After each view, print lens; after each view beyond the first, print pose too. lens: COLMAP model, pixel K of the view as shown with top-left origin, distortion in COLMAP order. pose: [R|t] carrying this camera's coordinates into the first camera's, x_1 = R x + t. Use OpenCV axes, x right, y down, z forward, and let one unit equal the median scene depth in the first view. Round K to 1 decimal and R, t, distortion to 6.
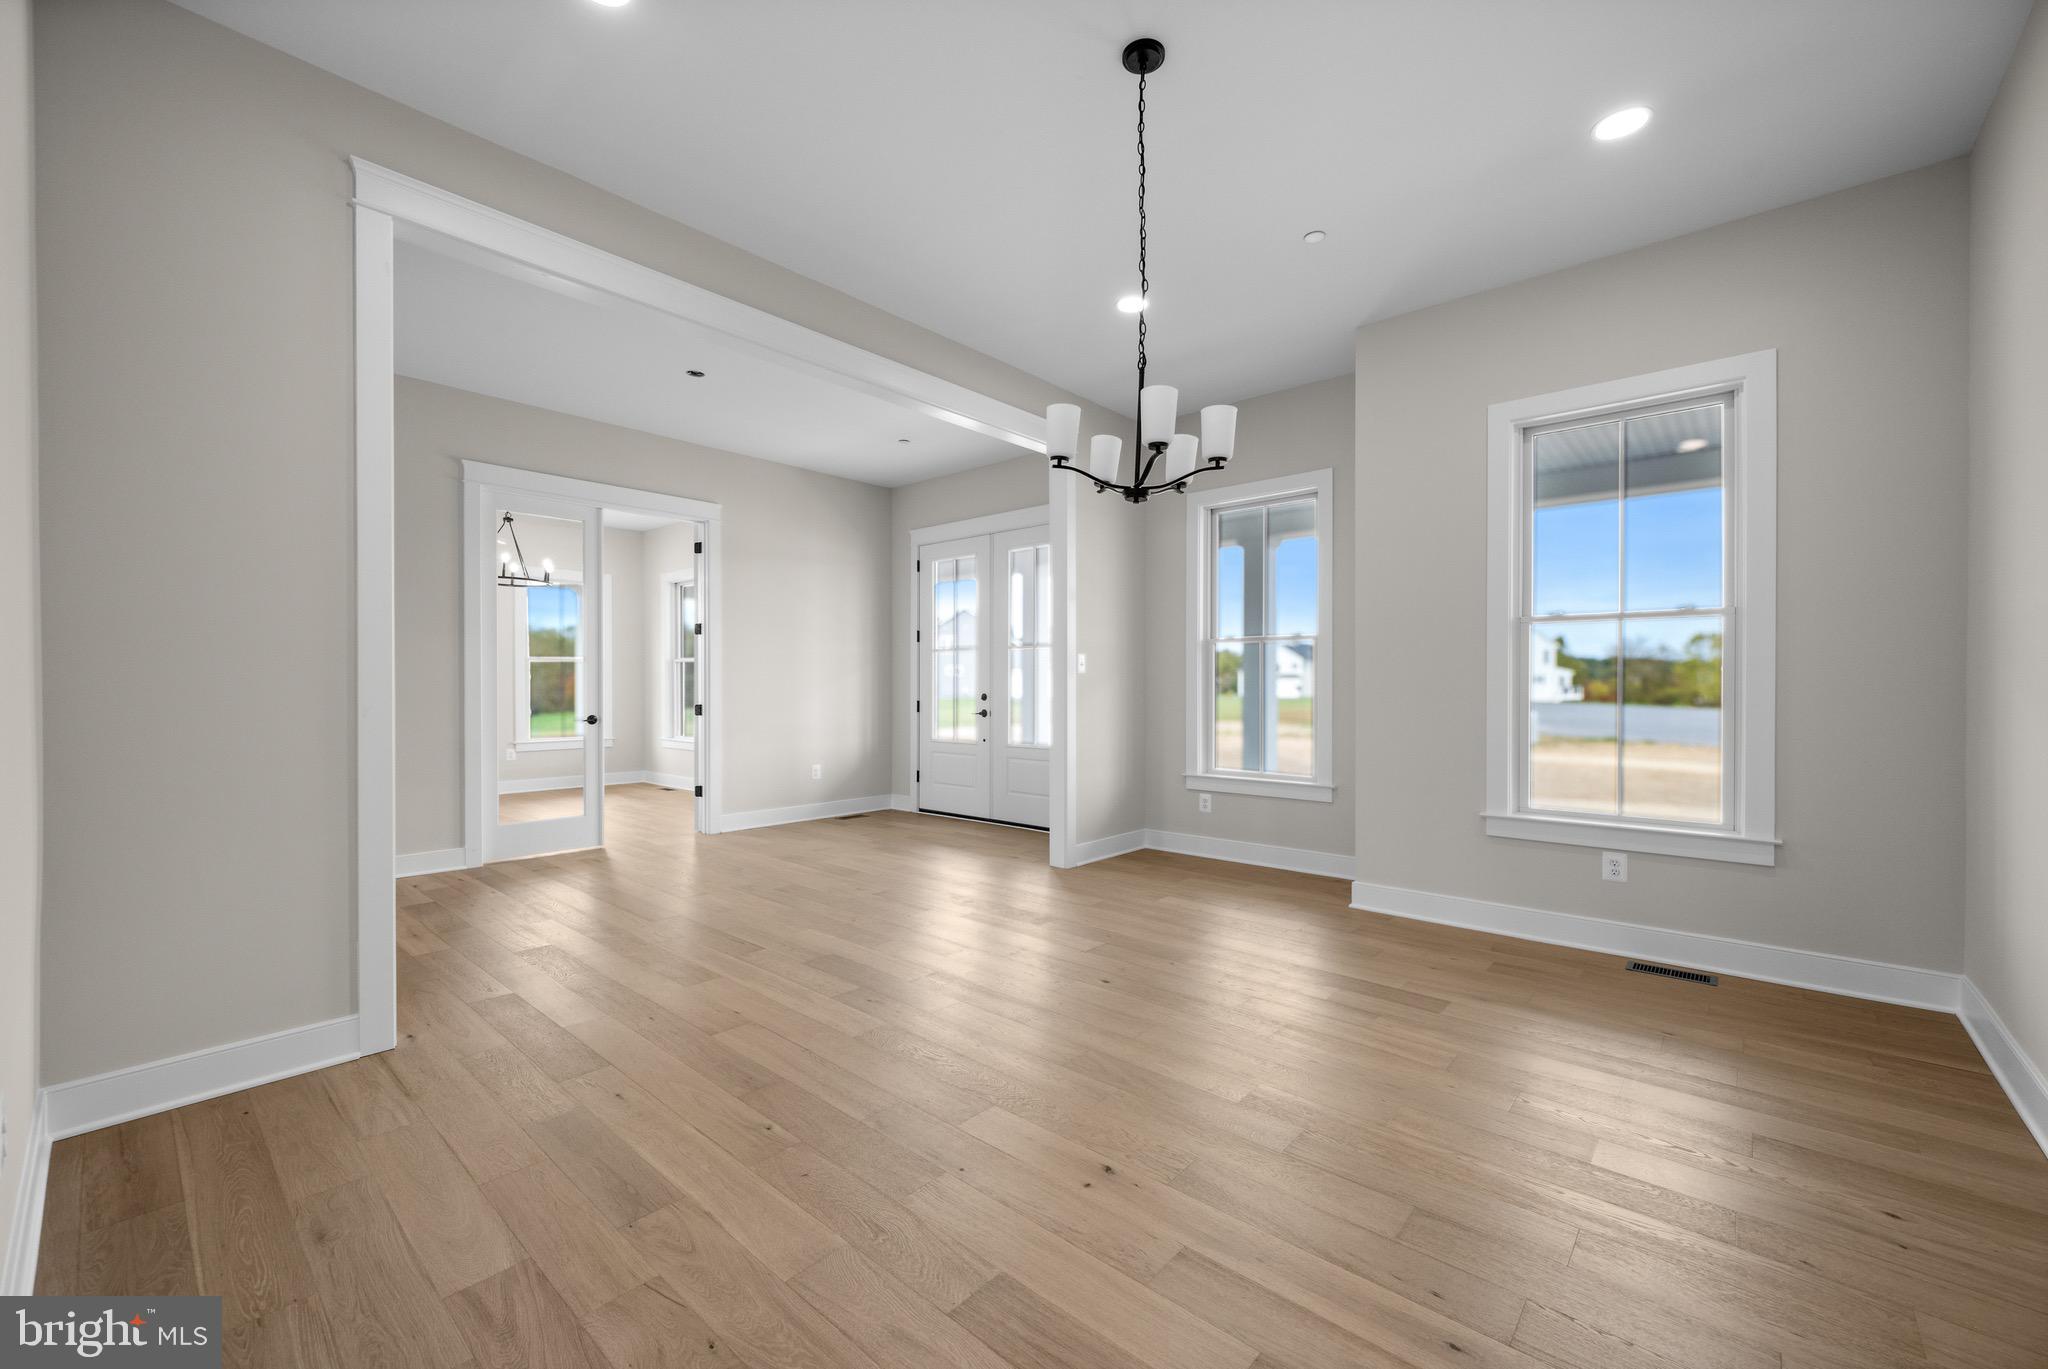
lens RADIAL K [[816.7, 0, 1017.2], [0, 816.7, 699.2], [0, 0, 1]] dist [-0.002036, 0.000254]
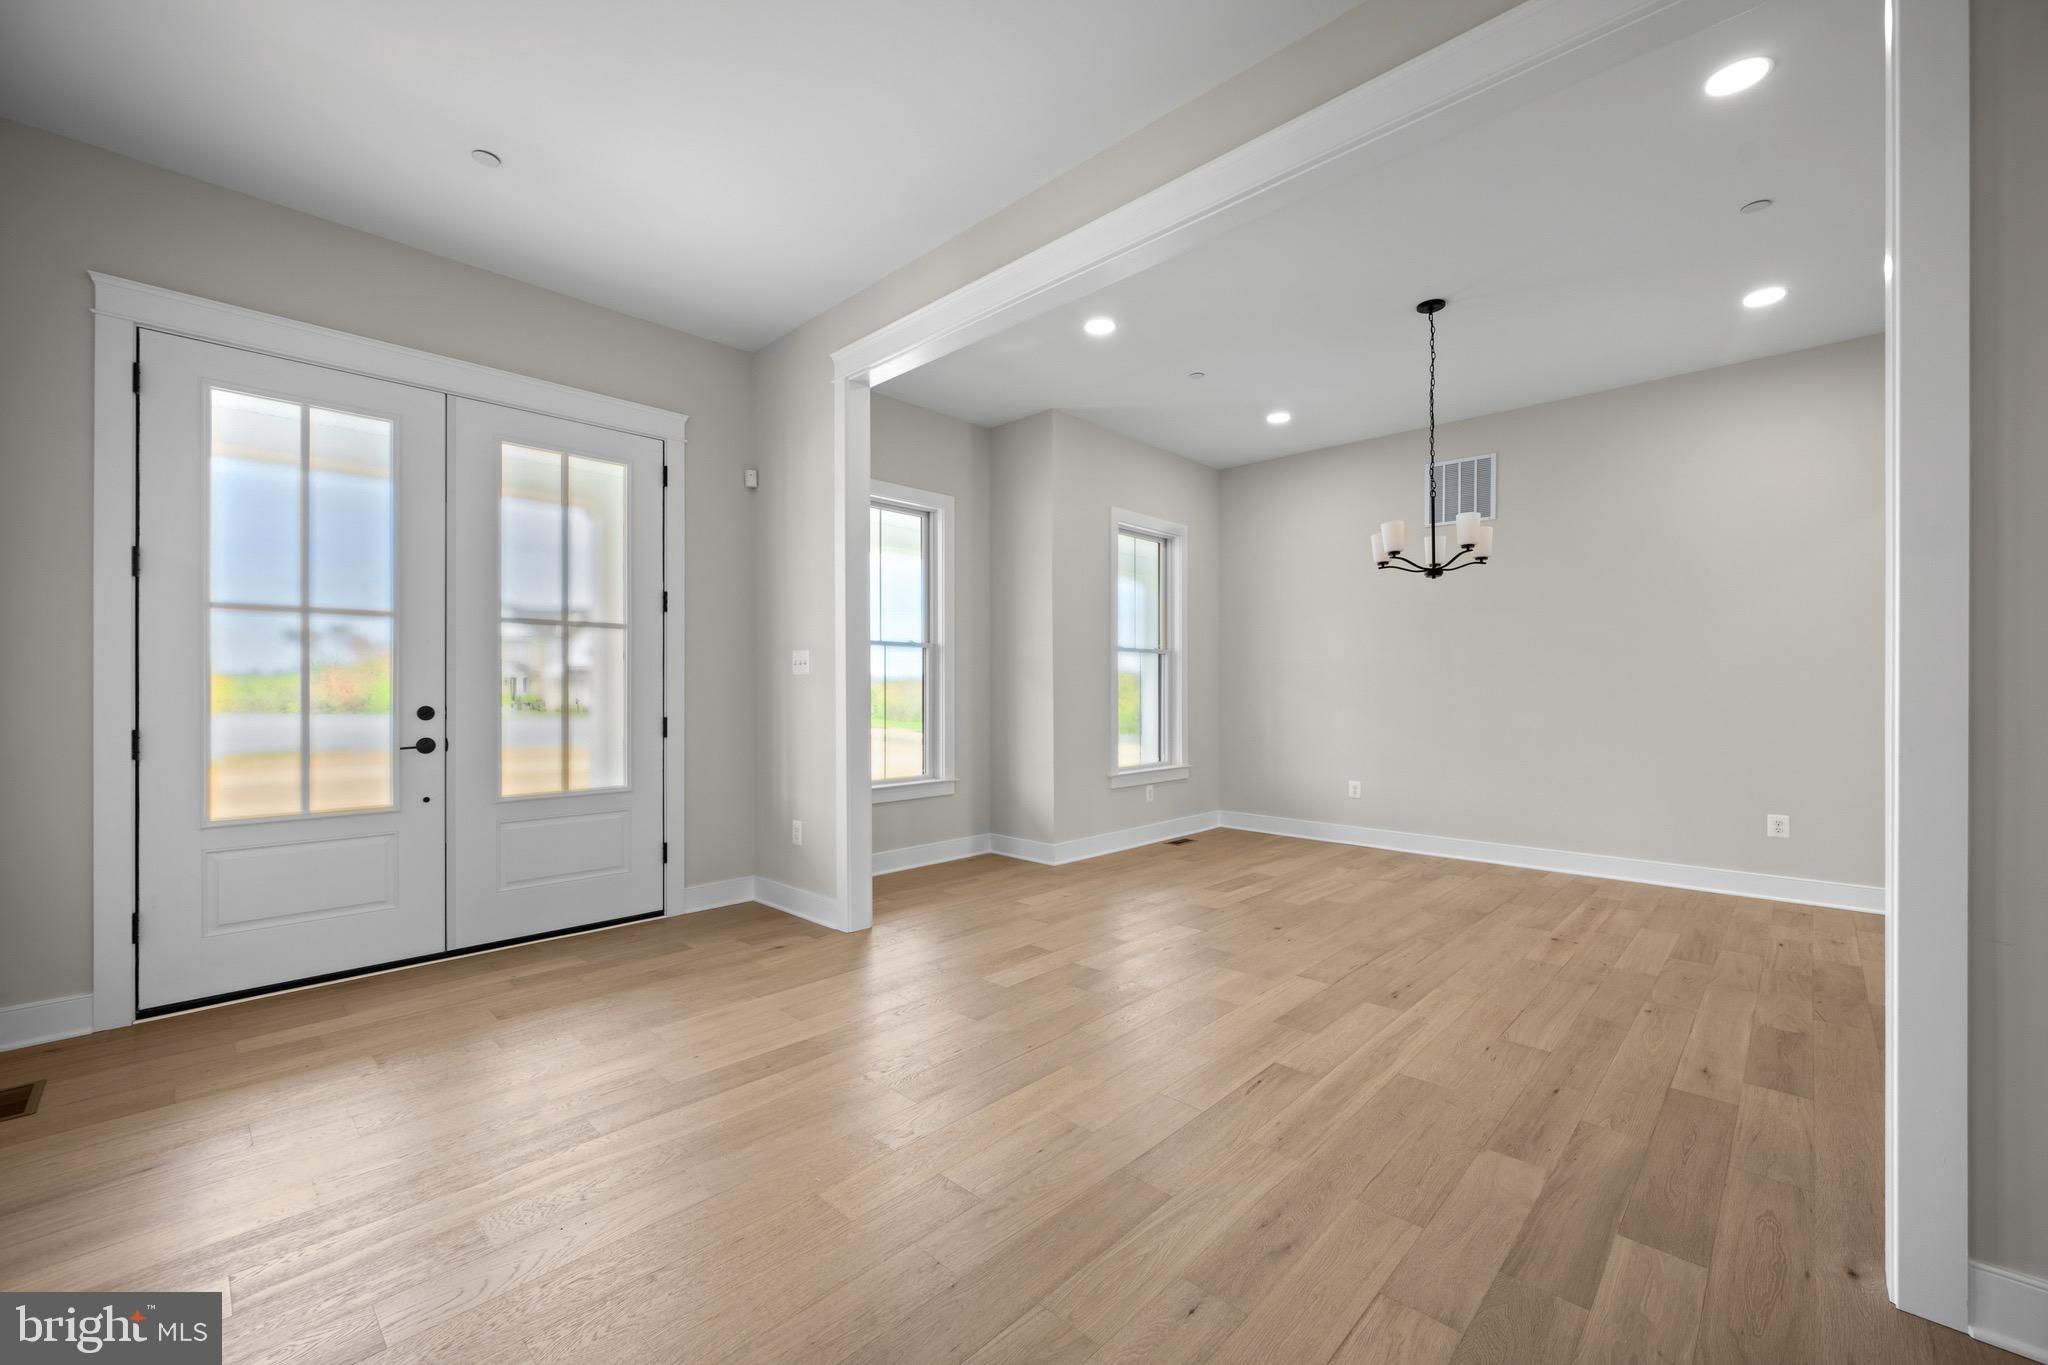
lens RADIAL K [[816.7, 0, 1026.2], [0, 816.7, 695.3], [0, 0, 1]] dist [-0.002036, 0.000254]
pose [[0.031021, -0.003279, 0.999513, -0.546456], [0.018430, 0.999826, 0.002708, -0.008436], [-0.999349, 0.018337, 0.031076, 0.638968]]
